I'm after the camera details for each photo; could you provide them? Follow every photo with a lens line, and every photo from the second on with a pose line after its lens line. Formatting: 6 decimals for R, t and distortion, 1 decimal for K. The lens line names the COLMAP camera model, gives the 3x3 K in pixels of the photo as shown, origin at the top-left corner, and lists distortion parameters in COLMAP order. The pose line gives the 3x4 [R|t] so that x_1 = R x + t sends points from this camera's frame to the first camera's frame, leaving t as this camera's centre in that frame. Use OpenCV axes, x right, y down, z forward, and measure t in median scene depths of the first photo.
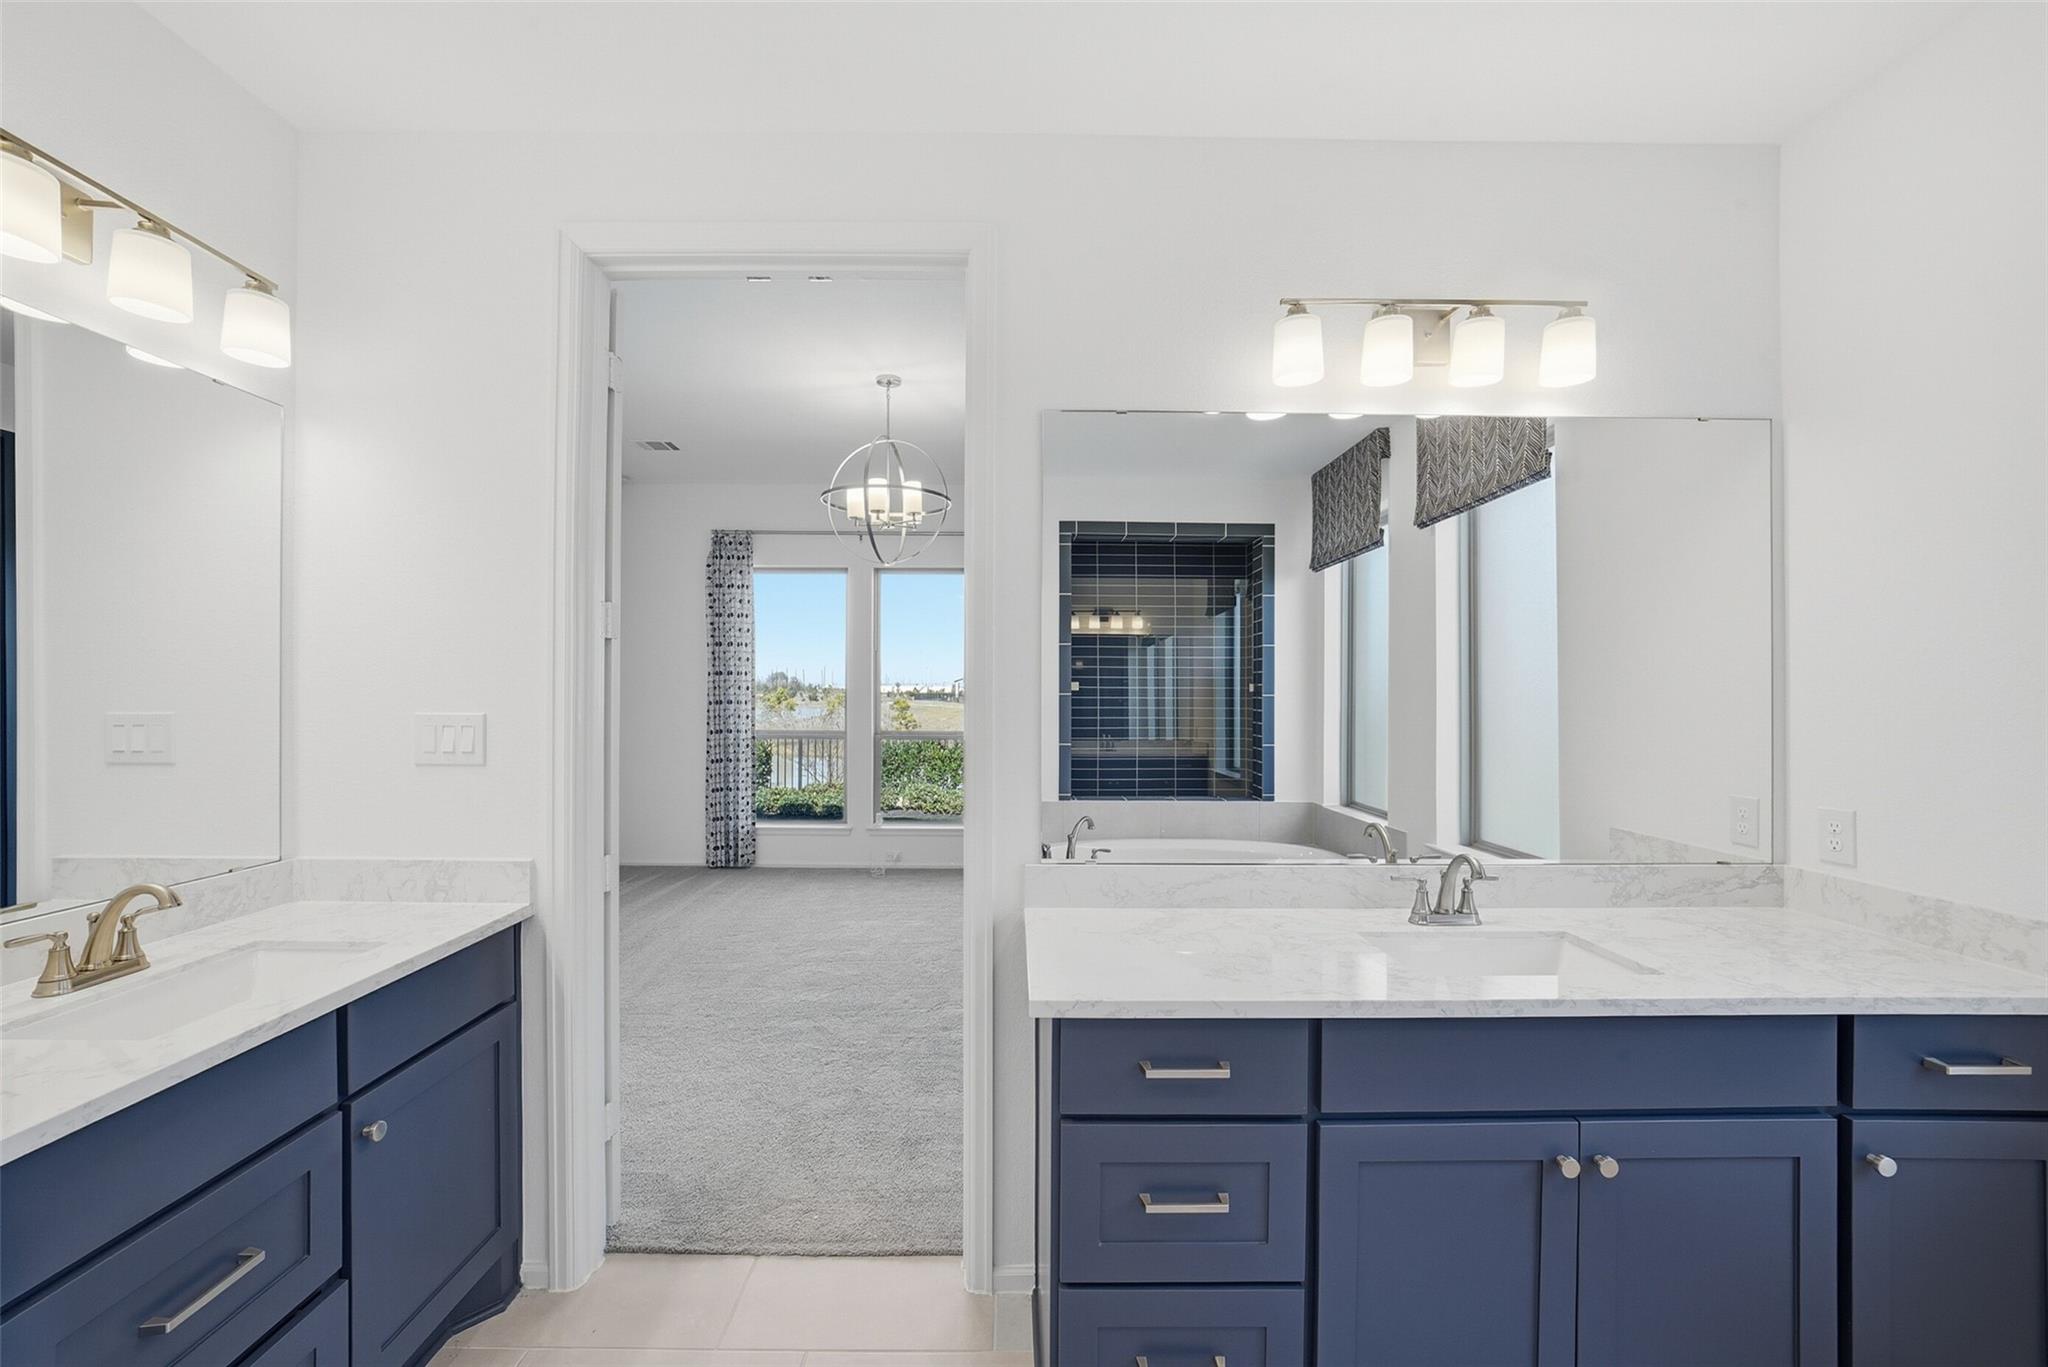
lens RADIAL K [[812.4, 0, 1014.7], [0, 812.4, 690.6], [0, 0, 1]] dist [-0.010651, 0.002474]
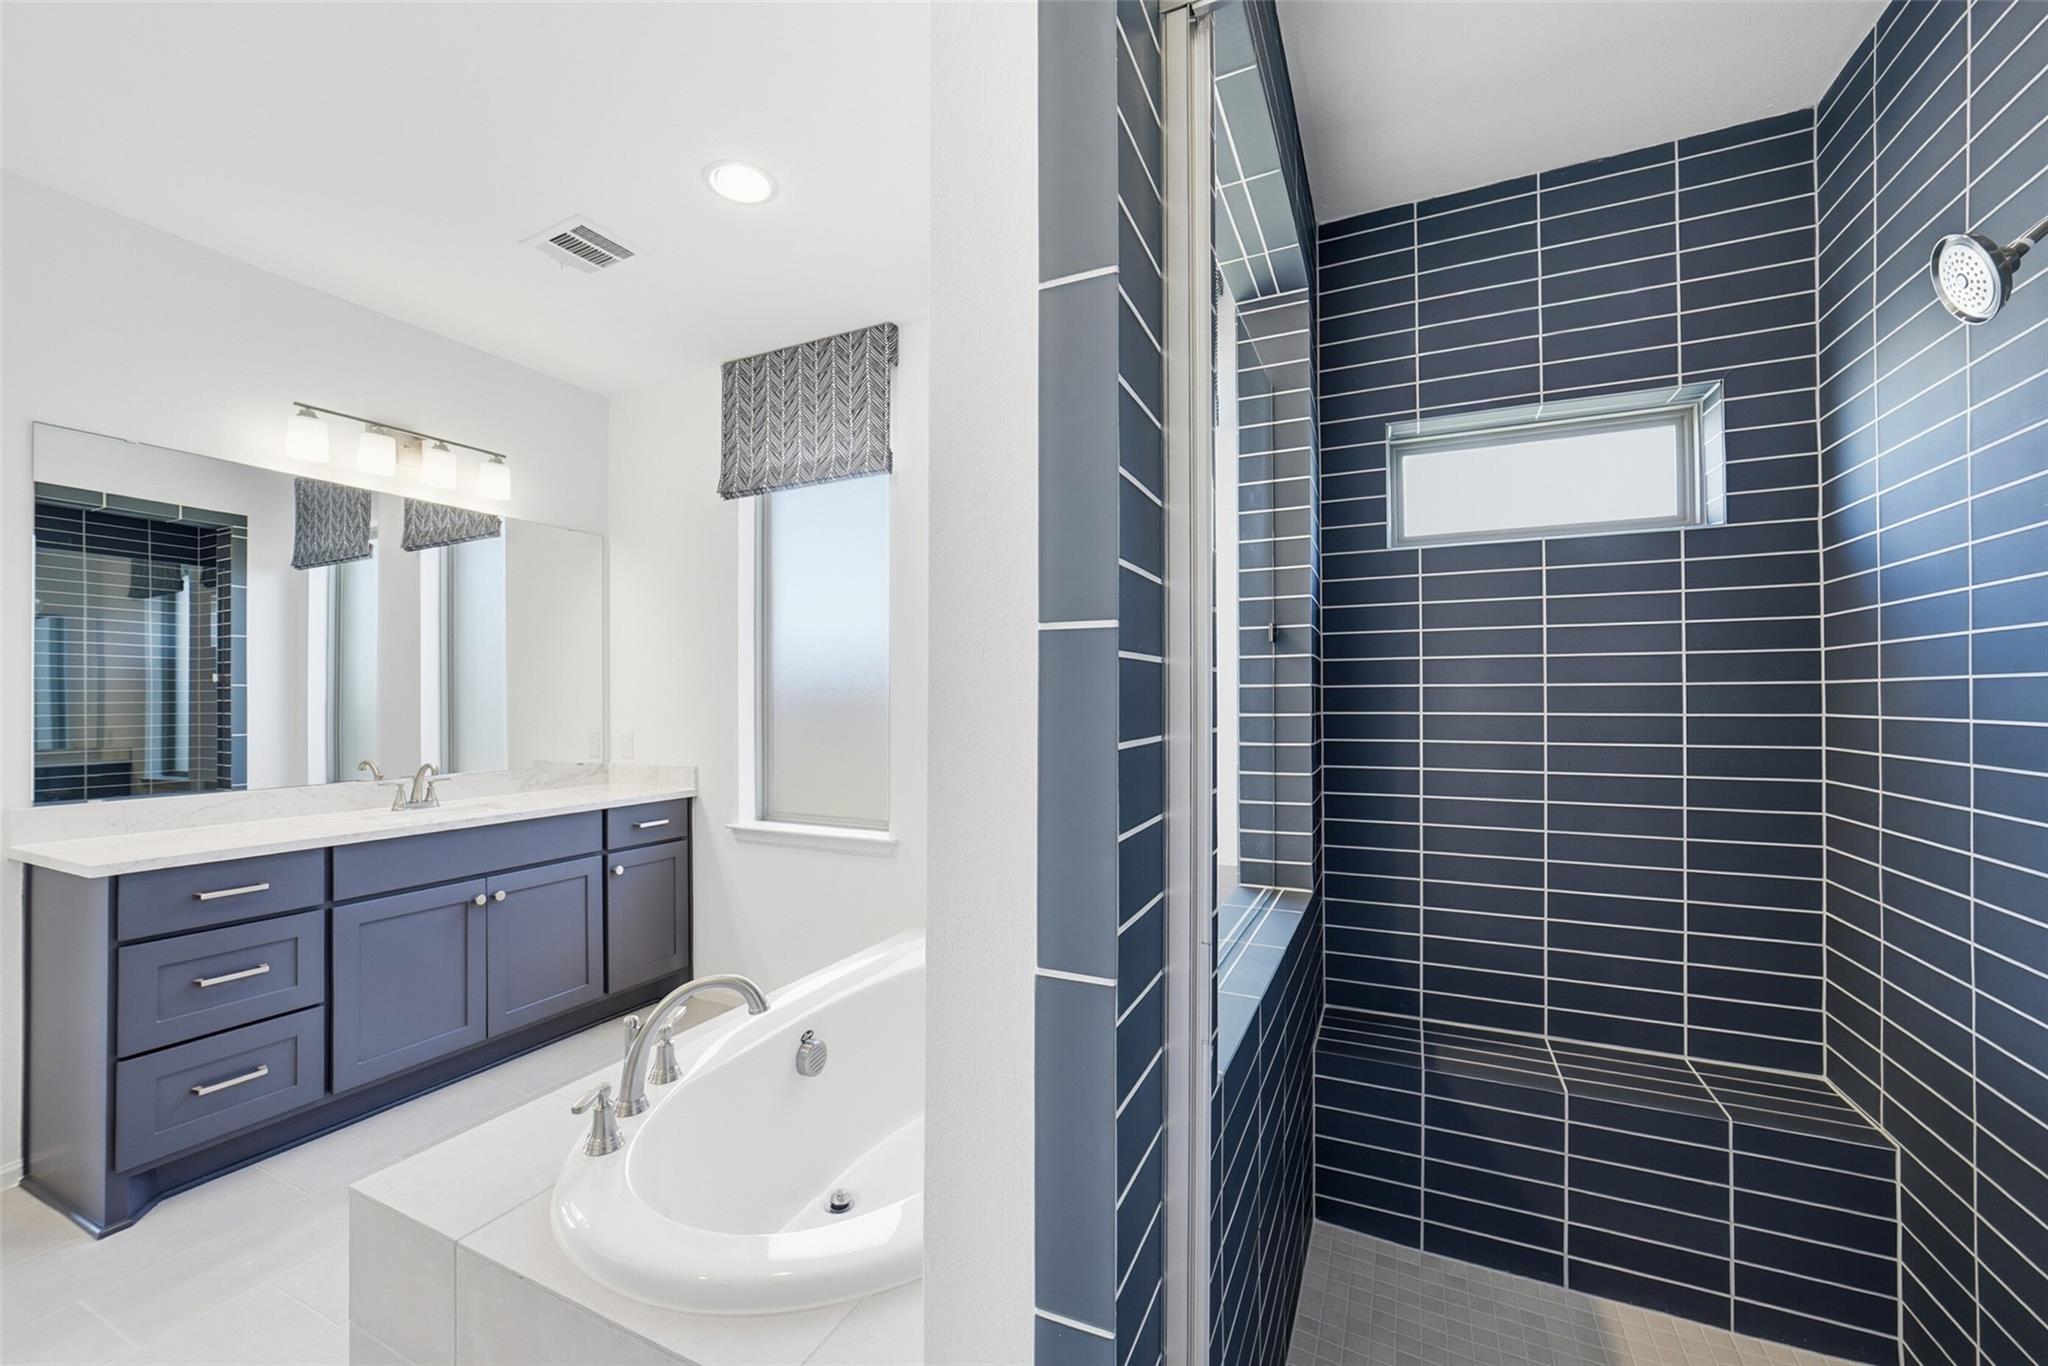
lens RADIAL K [[812.4, 0, 1024.4], [0, 812.4, 693.0], [0, 0, 1]] dist [-0.010651, 0.002474]
pose [[0.447032, 0.002358, 0.894515, -0.201884], [0.002469, 0.999989, -0.003870, 0.029643], [-0.894515, 0.003939, 0.447021, -0.438481]]
